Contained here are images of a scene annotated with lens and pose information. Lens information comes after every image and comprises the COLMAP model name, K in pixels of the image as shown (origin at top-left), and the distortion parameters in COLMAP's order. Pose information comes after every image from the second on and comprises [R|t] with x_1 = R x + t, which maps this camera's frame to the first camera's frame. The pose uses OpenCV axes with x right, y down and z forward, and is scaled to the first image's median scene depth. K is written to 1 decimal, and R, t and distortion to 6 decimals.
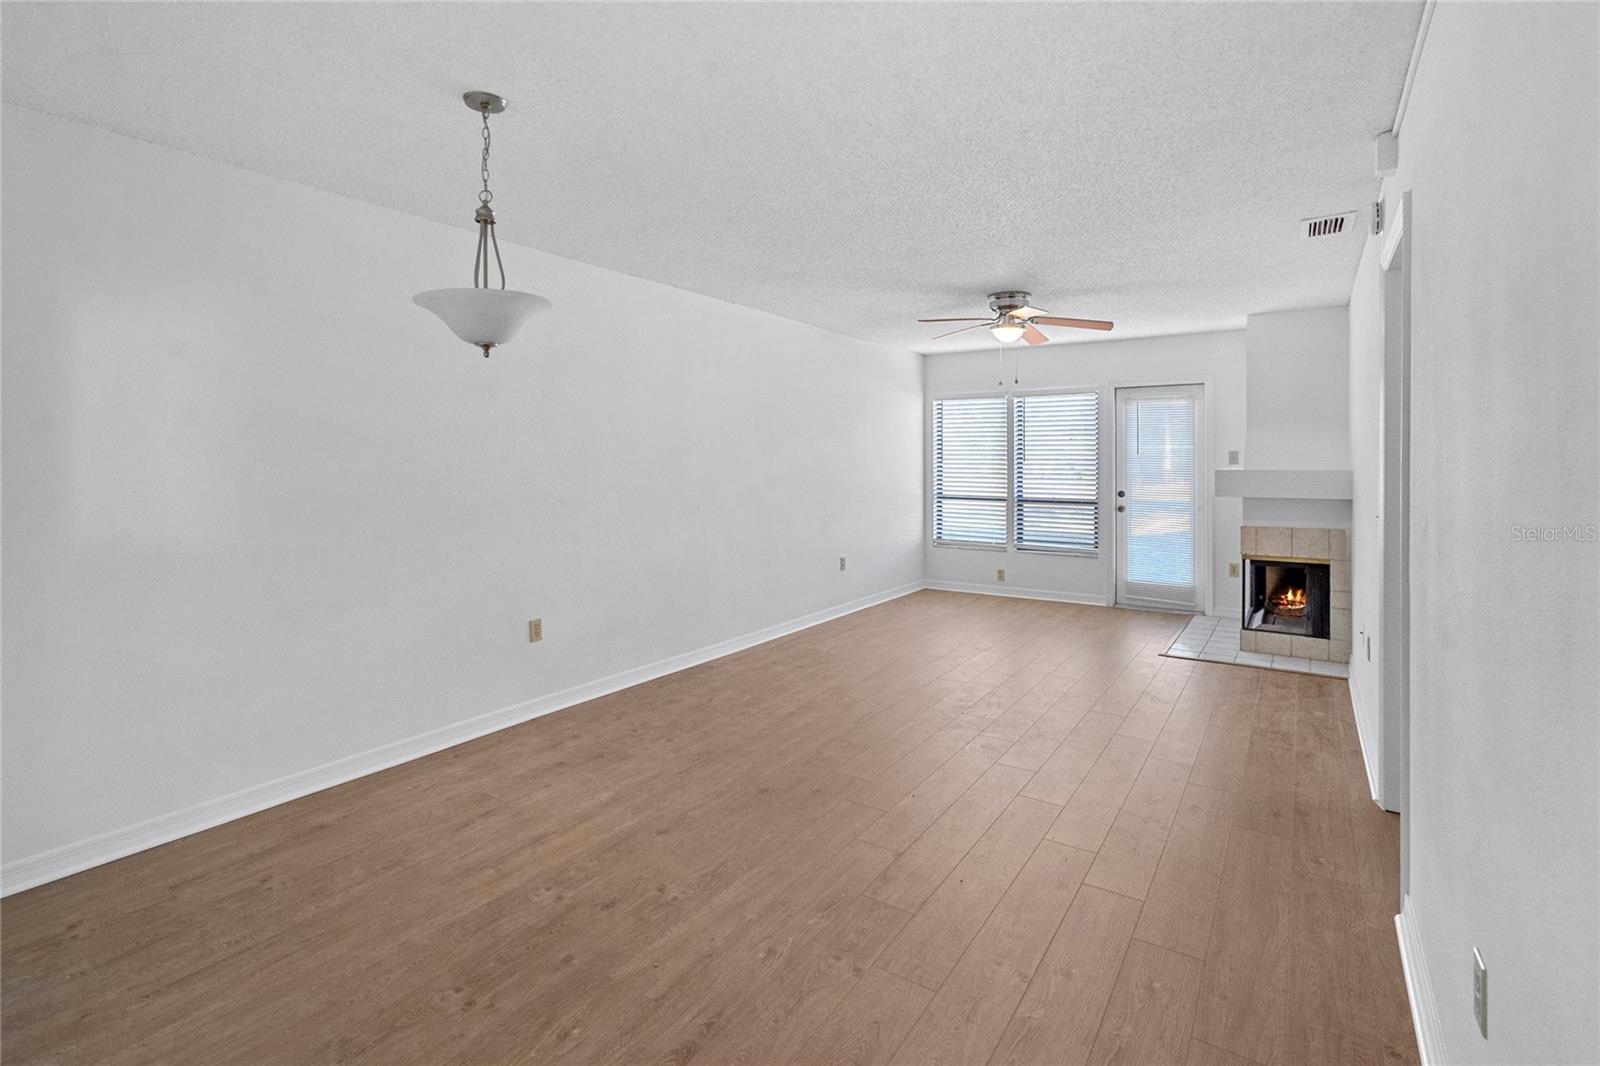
lens RADIAL K [[770.0, 0, 801.5], [0, 770.0, 470.7], [0, 0, 1]] dist [-0.002868, 0.001266]
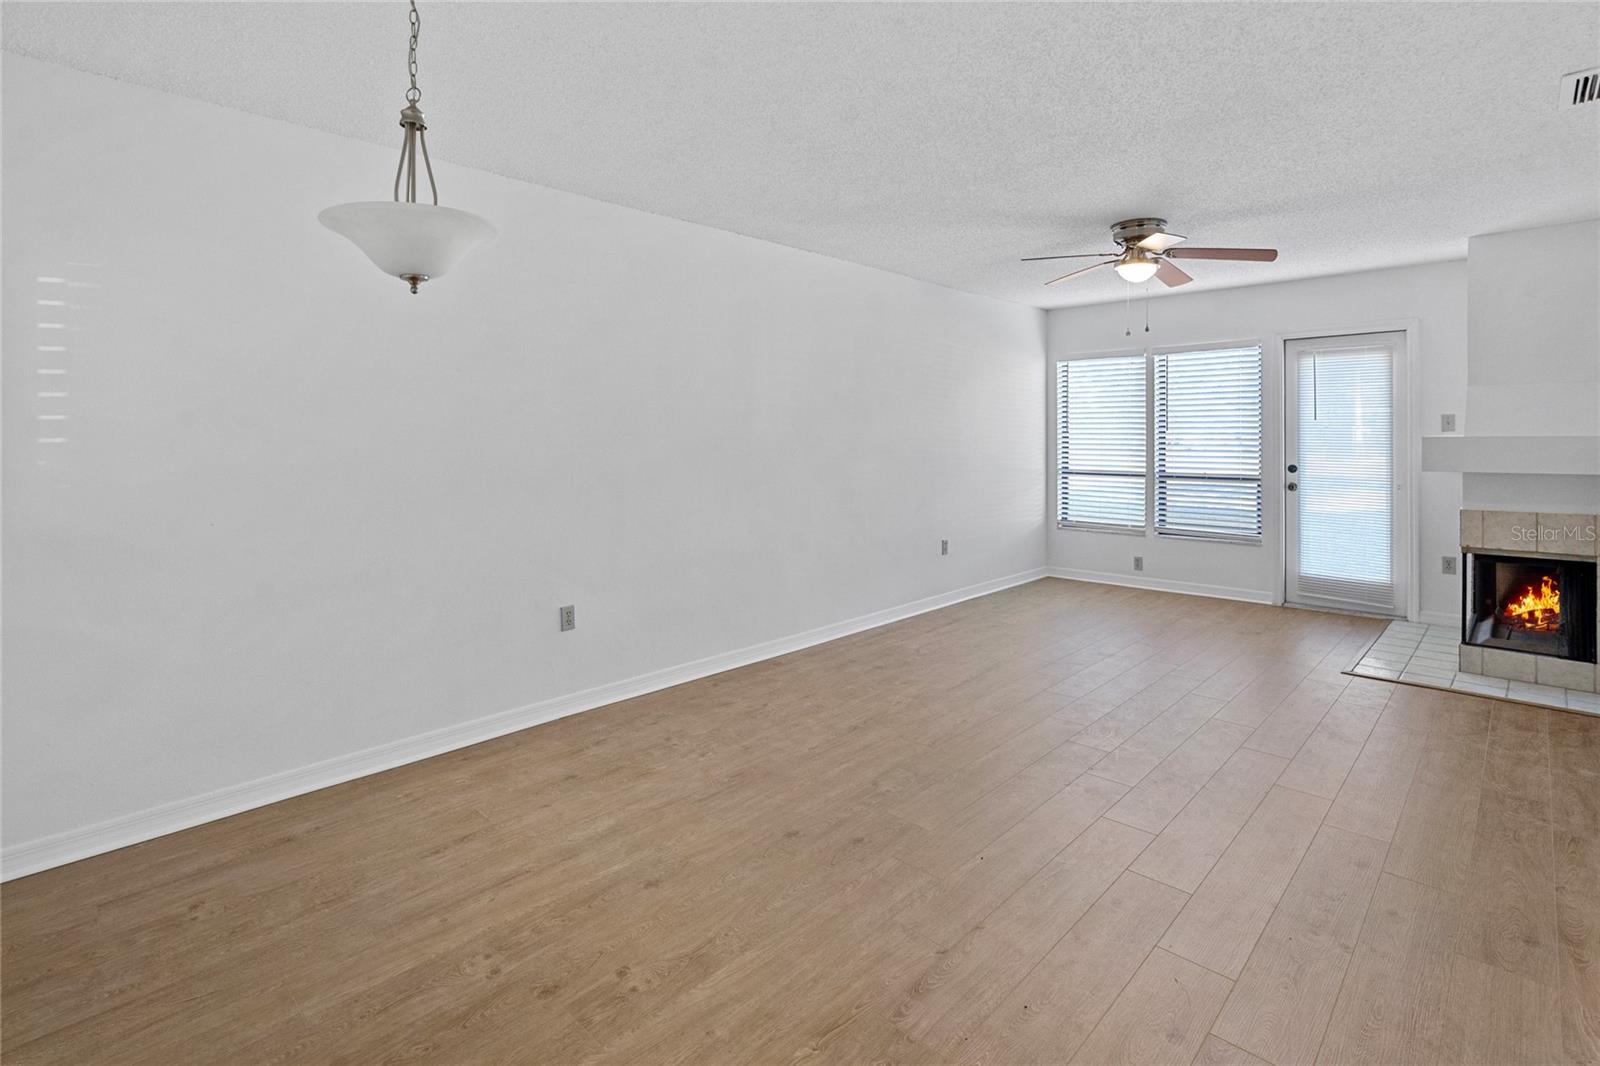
lens RADIAL K [[779.3, 0, 799.0], [0, 779.3, 450.2], [0, 0, 1]] dist [-0.002296, -0.000055]
pose [[0.984013, -0.002335, -0.178080, 0.076159], [0.003146, 0.999986, 0.004273, 0.008959], [0.178068, -0.004765, 0.984007, 0.150385]]
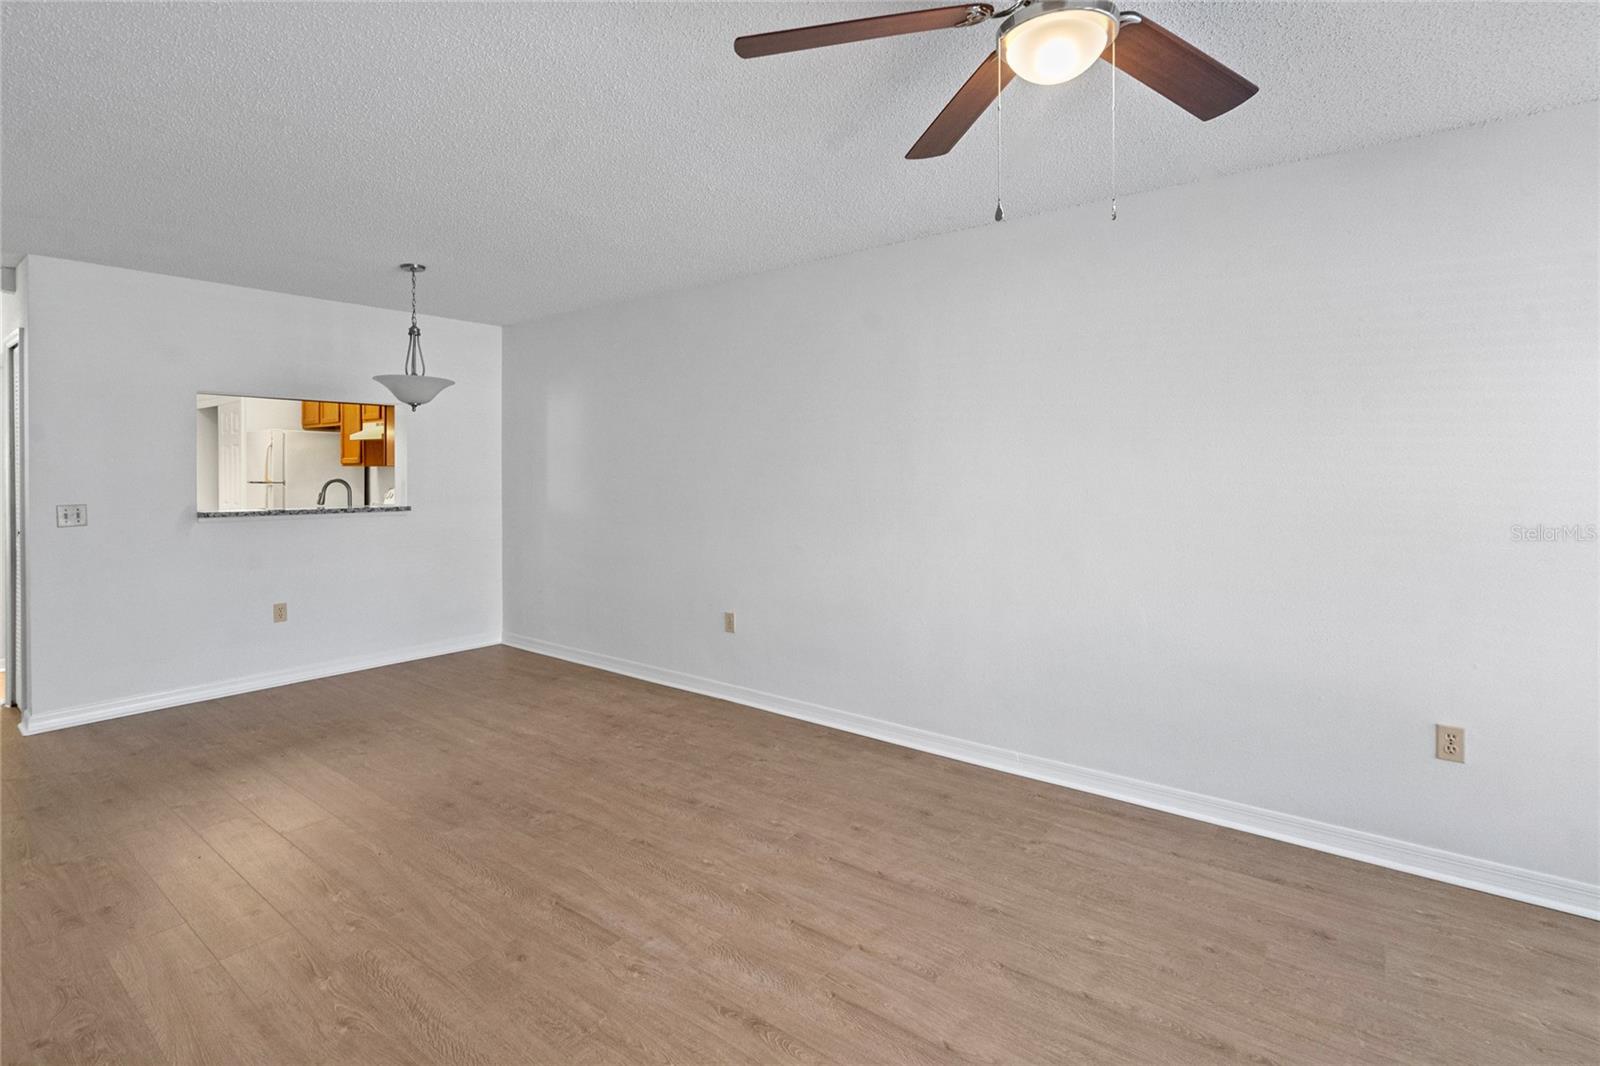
lens RADIAL K [[743.7, 0, 790.2], [0, 743.7, 480.8], [0, 0, 1]] dist [-0.012617, 0.000628]
pose [[-0.069181, 0.010190, -0.997552, 0.680860], [-0.017126, 0.999788, 0.011401, -0.011238], [0.997457, 0.017872, -0.068992, 1.095688]]
